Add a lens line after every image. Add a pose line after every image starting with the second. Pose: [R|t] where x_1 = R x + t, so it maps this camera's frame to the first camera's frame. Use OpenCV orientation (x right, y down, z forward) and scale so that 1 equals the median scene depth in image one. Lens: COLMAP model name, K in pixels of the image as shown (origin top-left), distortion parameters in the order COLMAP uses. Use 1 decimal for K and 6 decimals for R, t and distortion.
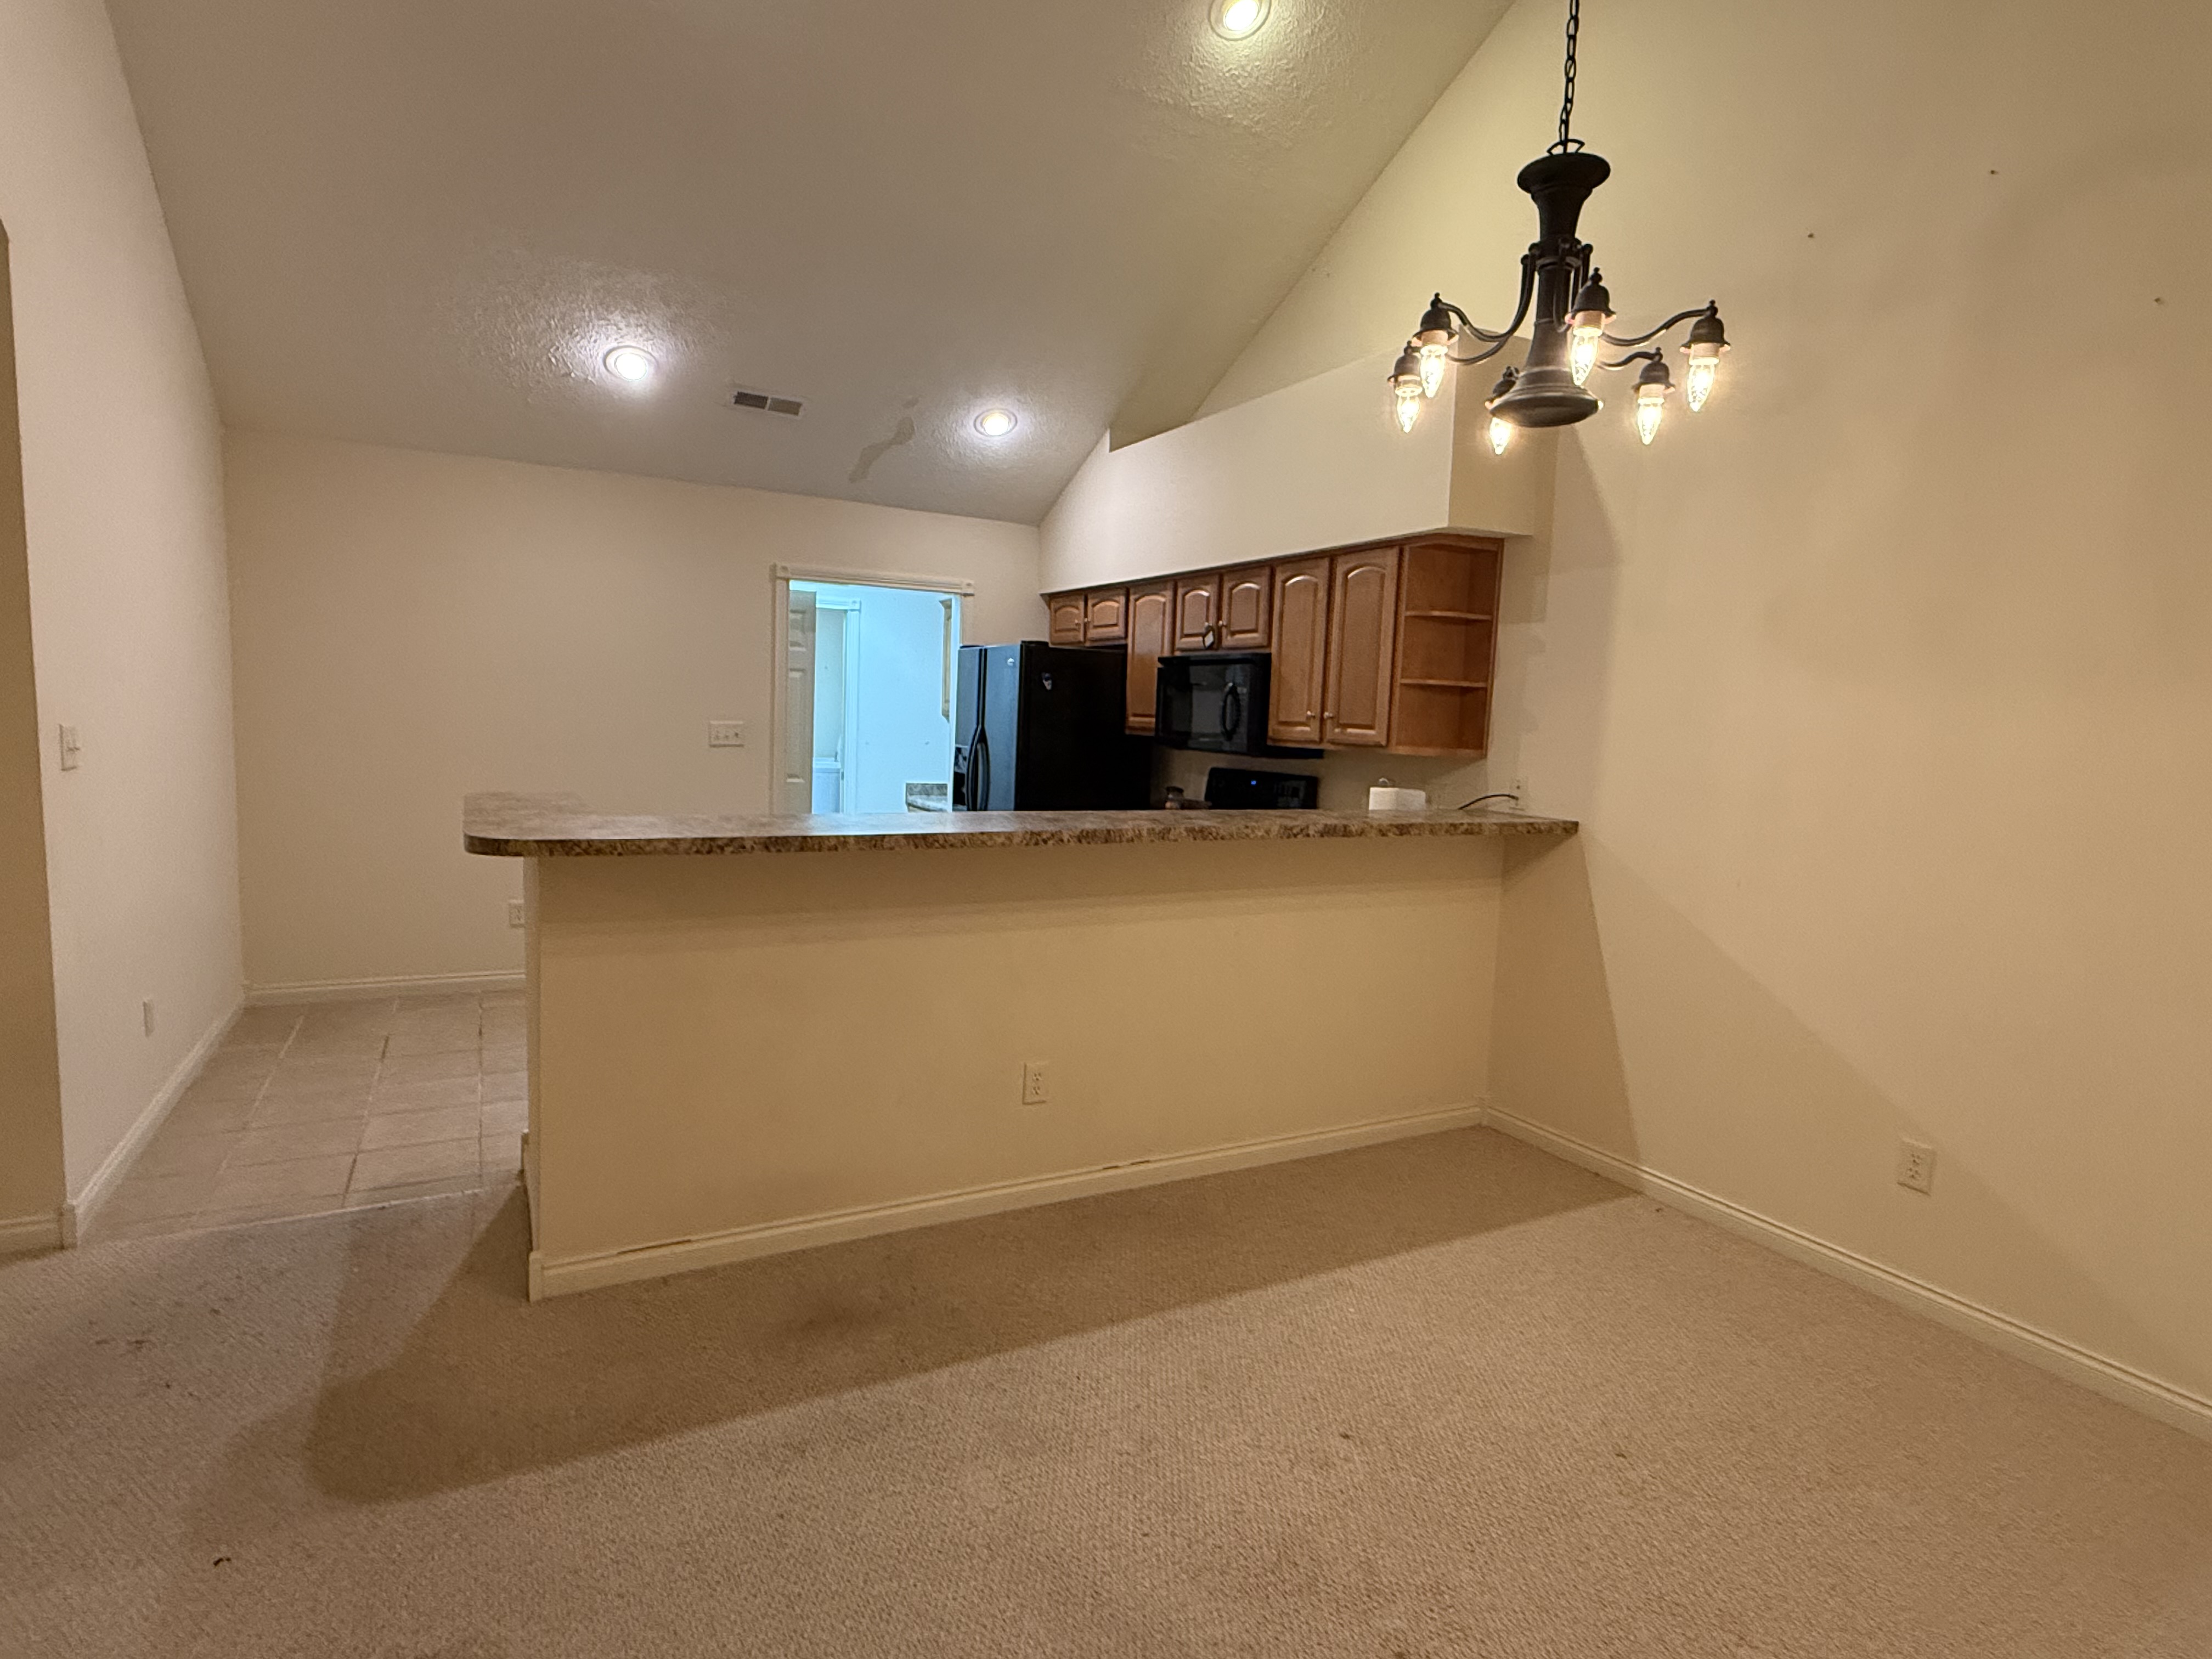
lens RADIAL K [[1157.7, 0, 1094.6], [0, 1157.7, 829.0], [0, 0, 1]] dist [0.001122, 0.001542]
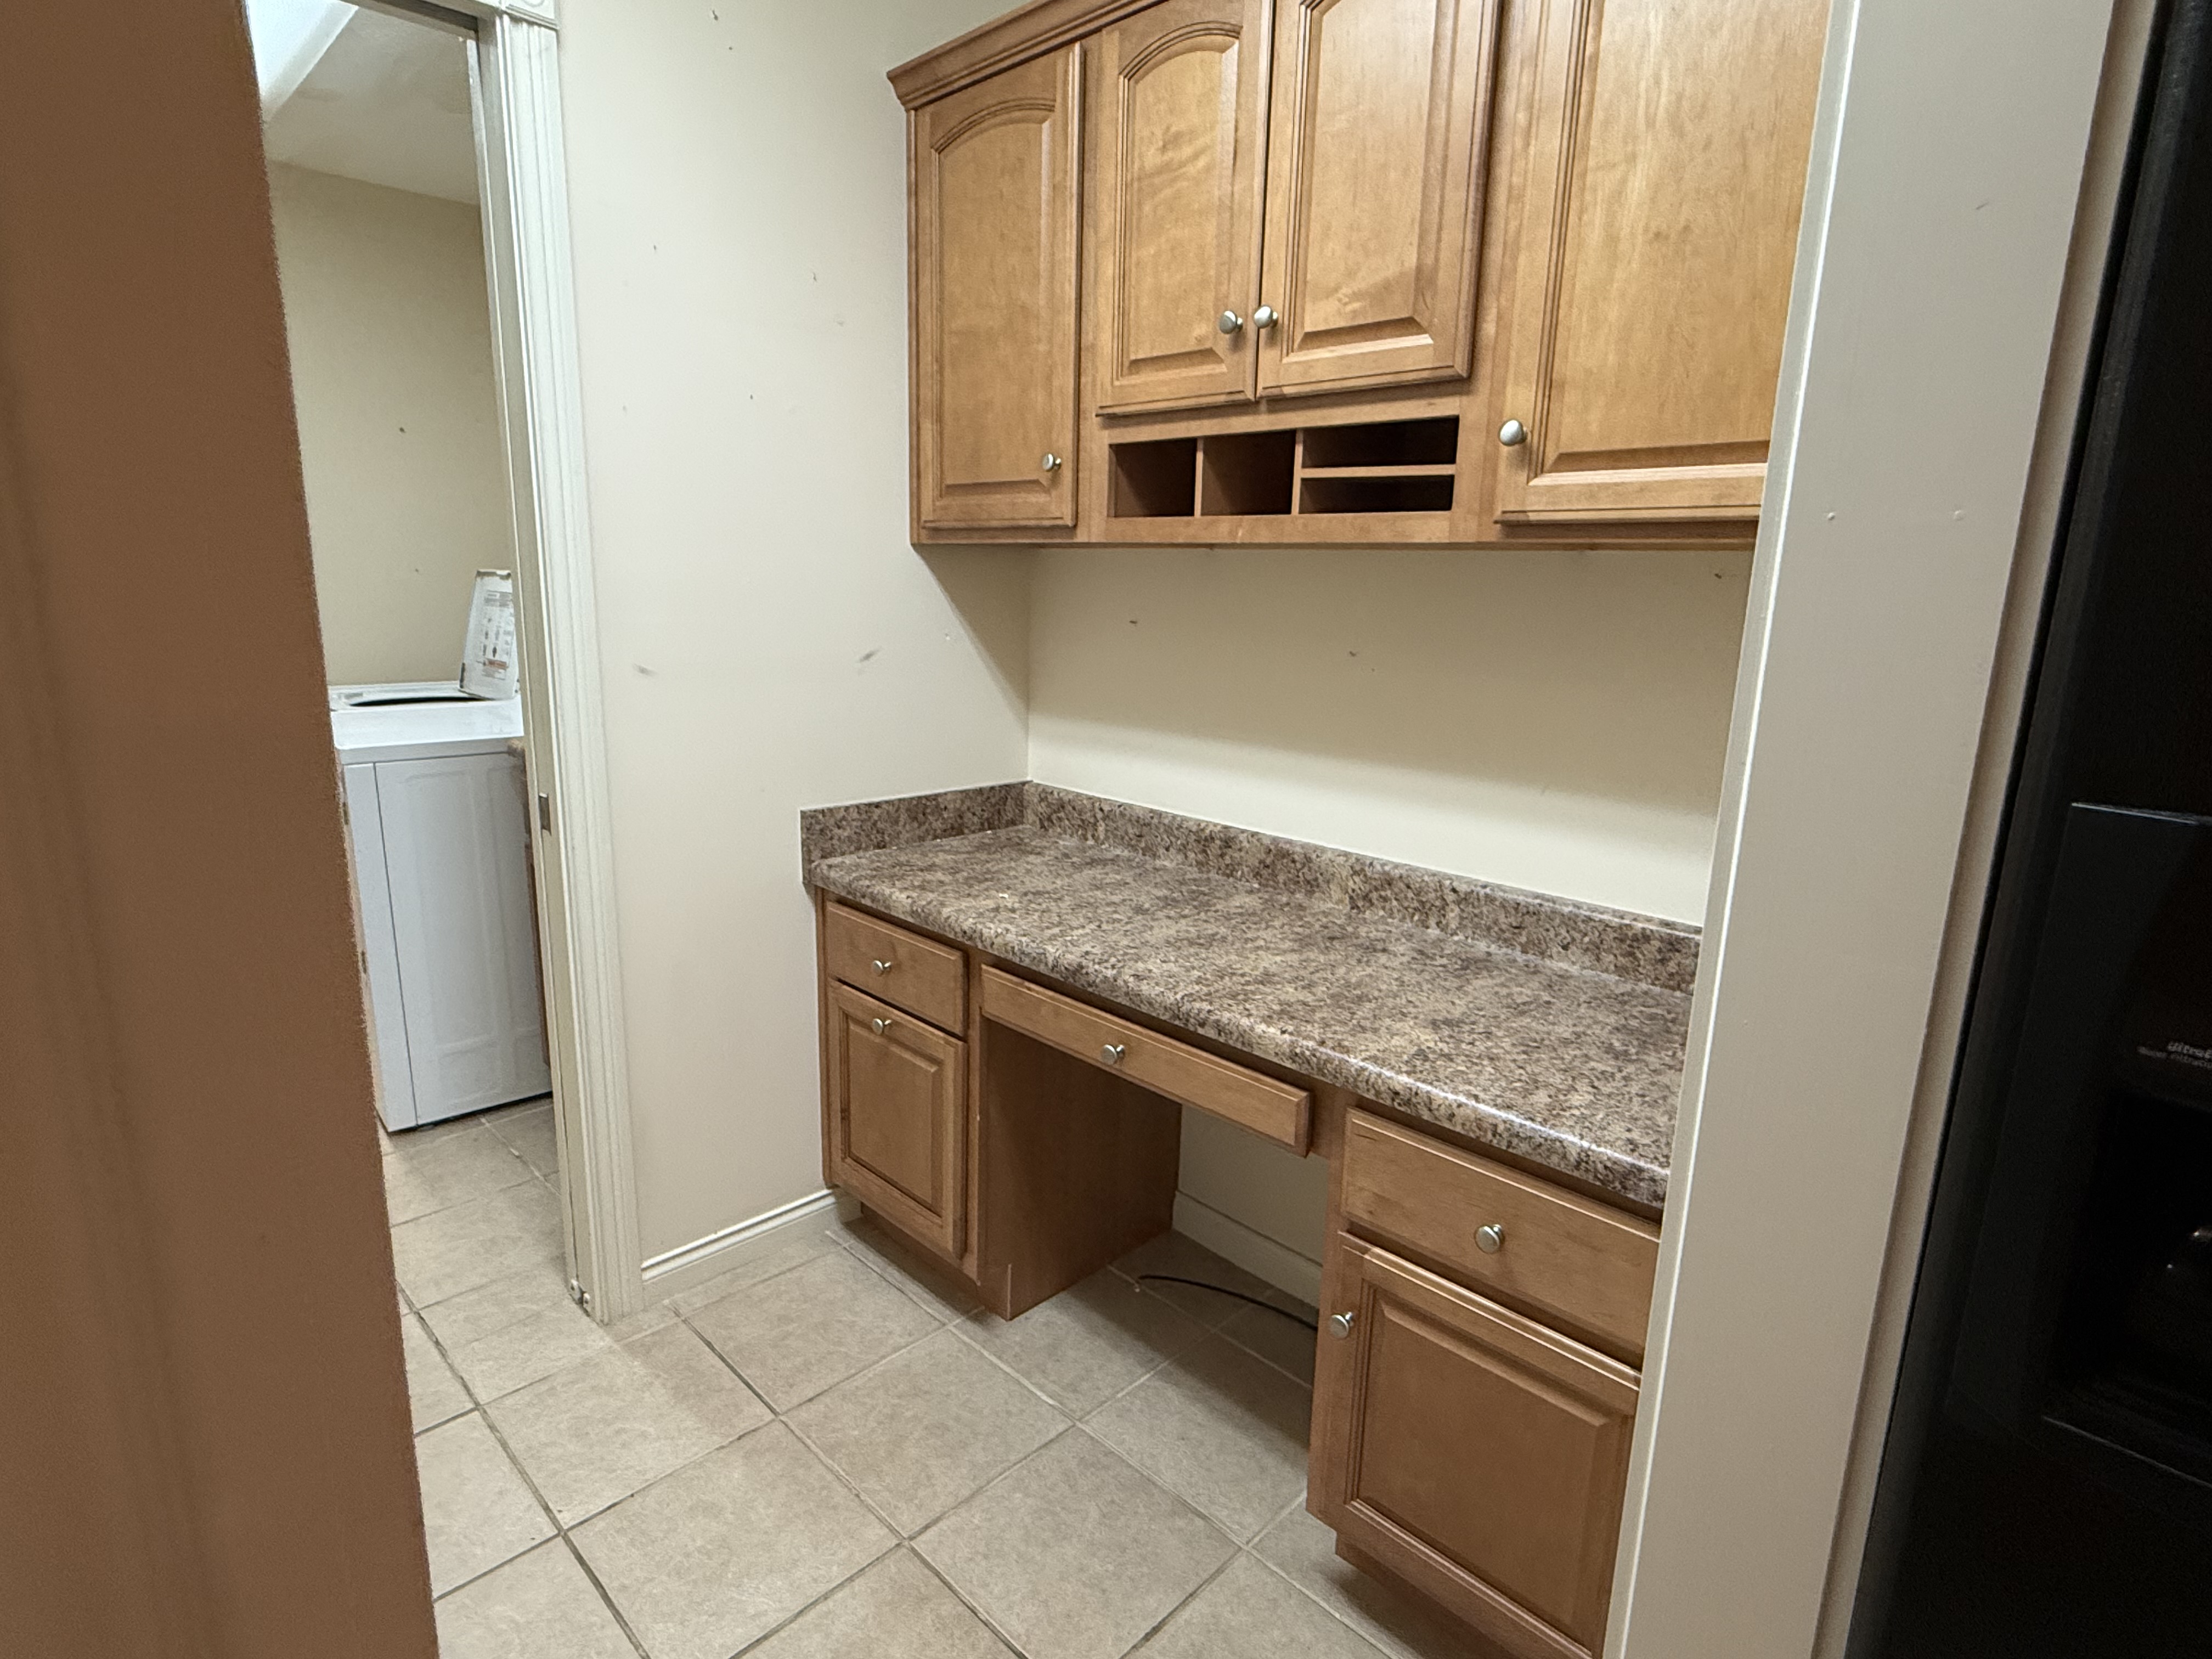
lens RADIAL K [[1157.7, 0, 1110.6], [0, 1157.7, 832.4], [0, 0, 1]] dist [0.001122, 0.001542]
pose [[0.953303, -0.077848, 0.291810, -0.294347], [0.042201, 0.991065, 0.126528, -0.110879], [-0.299052, -0.108305, 0.948070, 1.236606]]
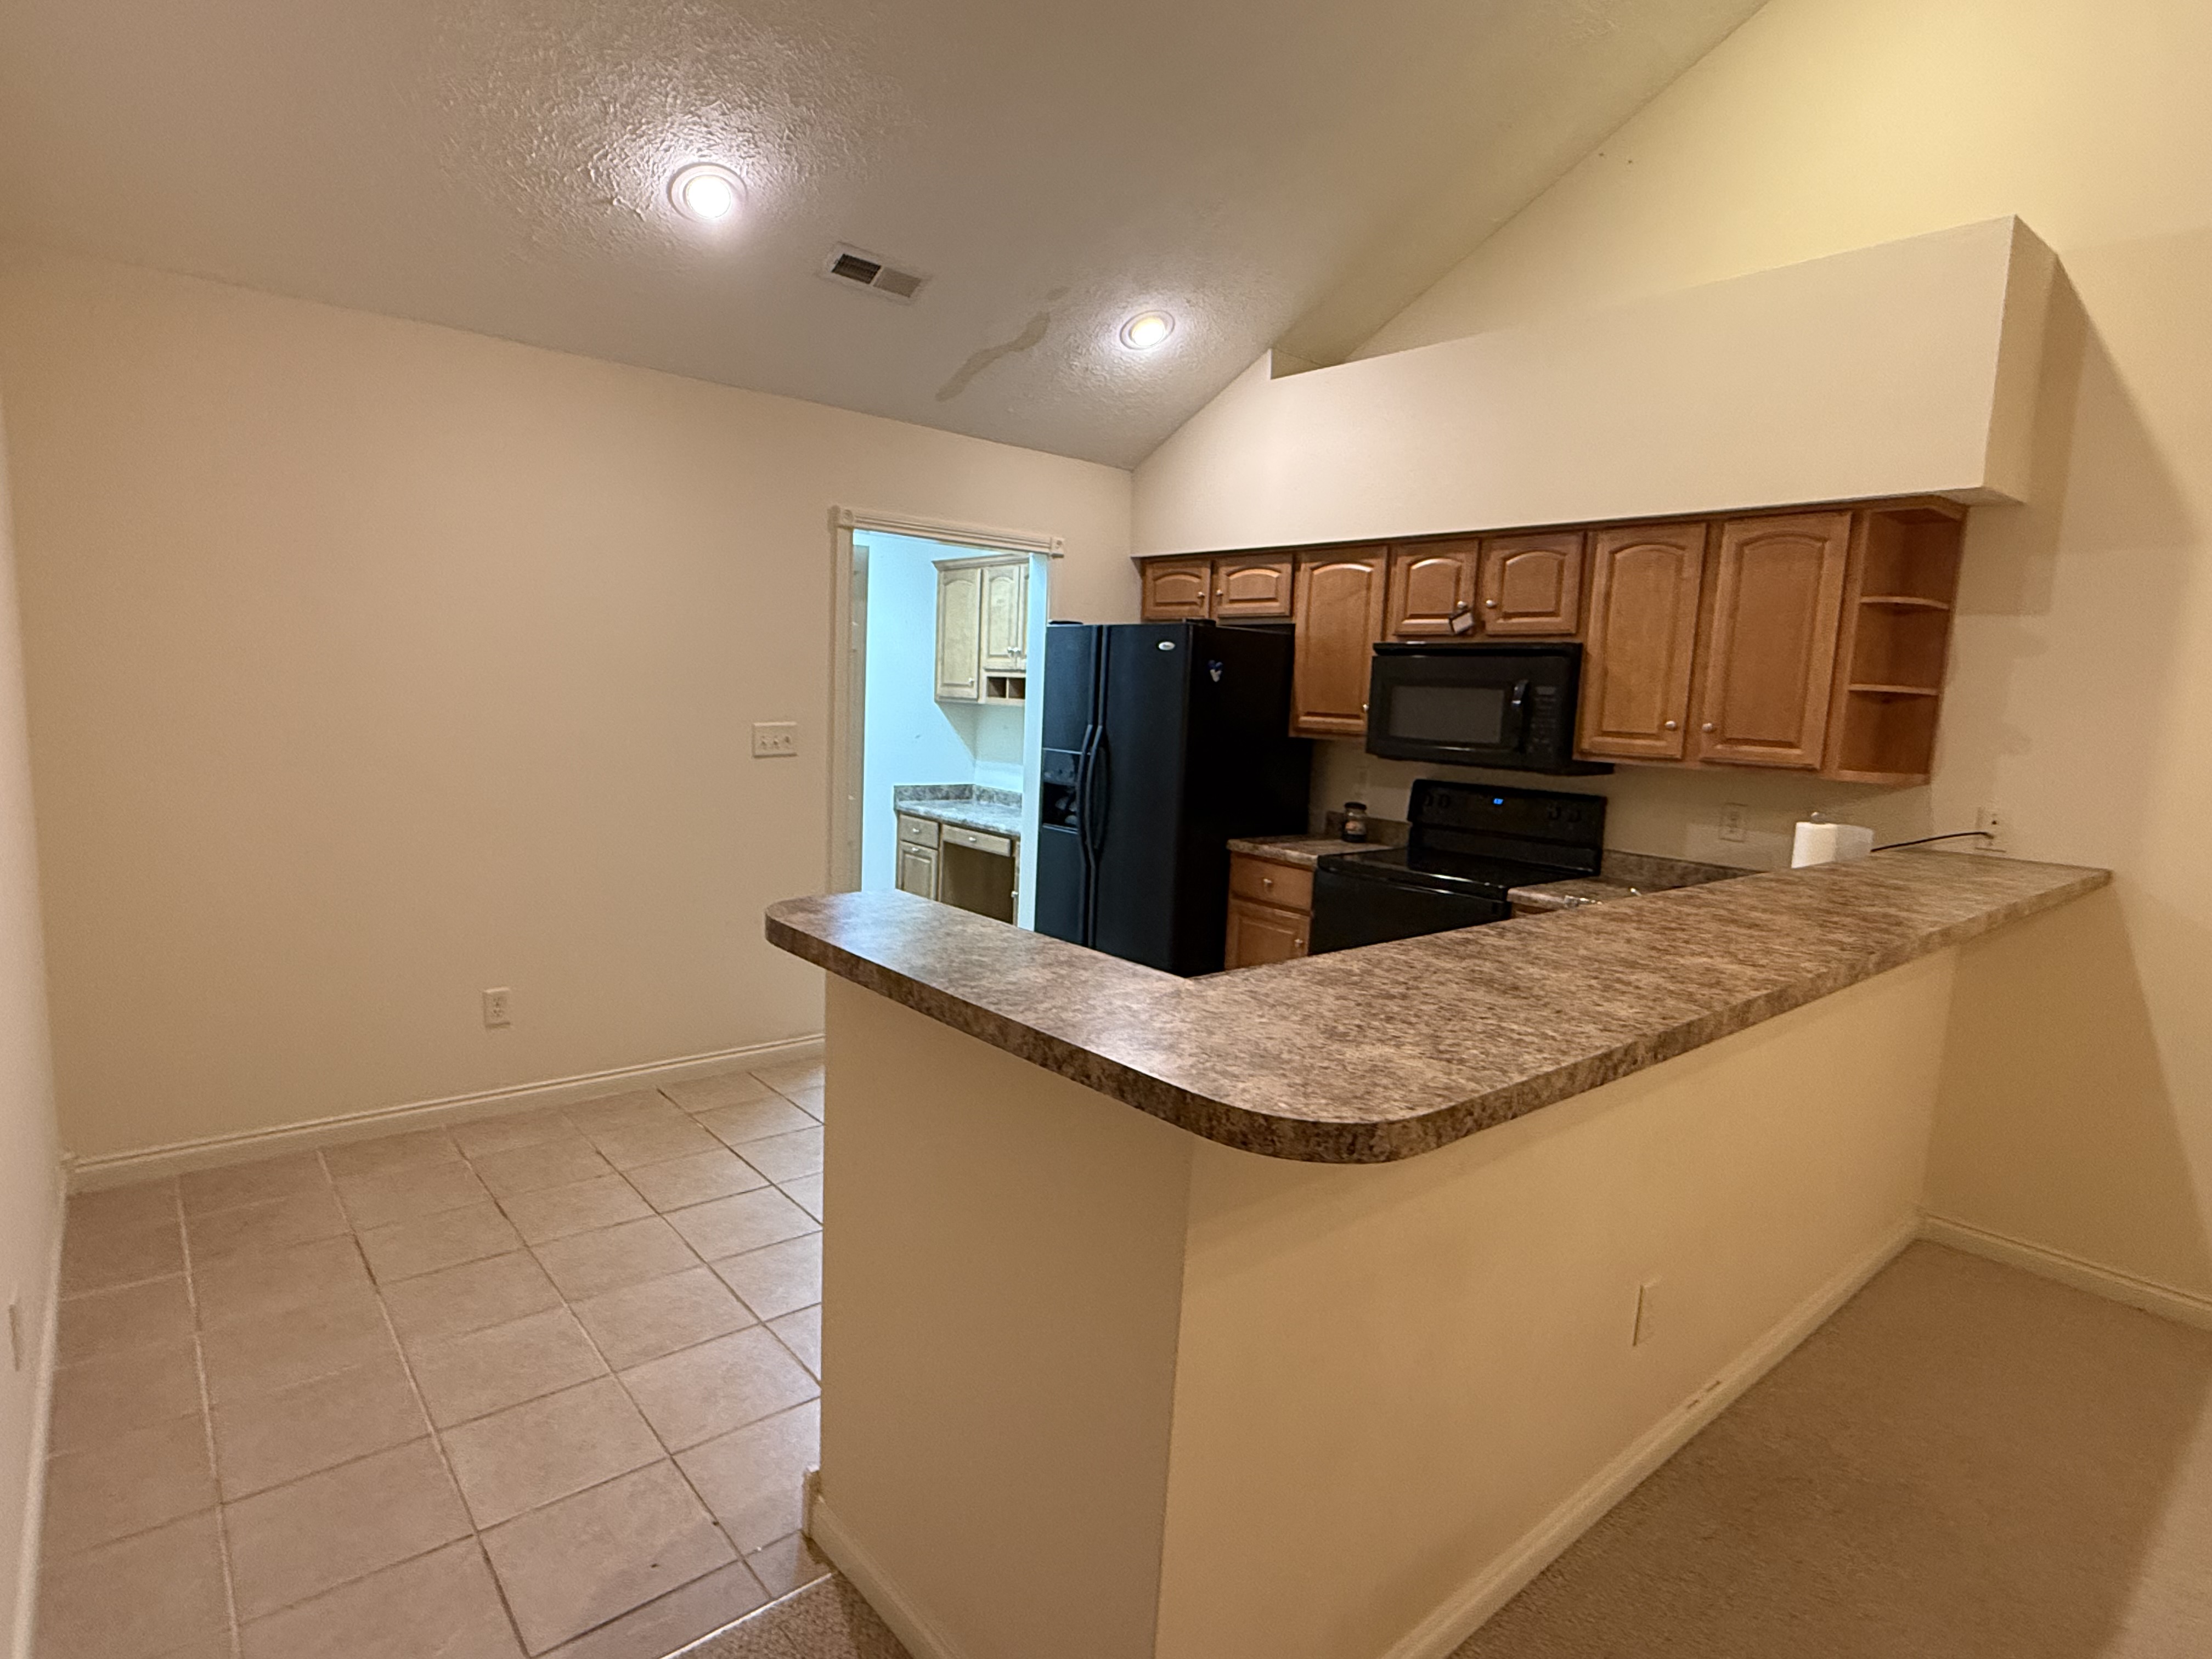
lens RADIAL K [[1157.7, 0, 1100.9], [0, 1157.7, 836.2], [0, 0, 1]] dist [0.001122, 0.001542]
pose [[0.976289, -0.023862, 0.215152, -0.334269], [0.016124, 0.999161, 0.037650, -0.055090], [-0.215870, -0.033288, 0.975855, 0.293381]]
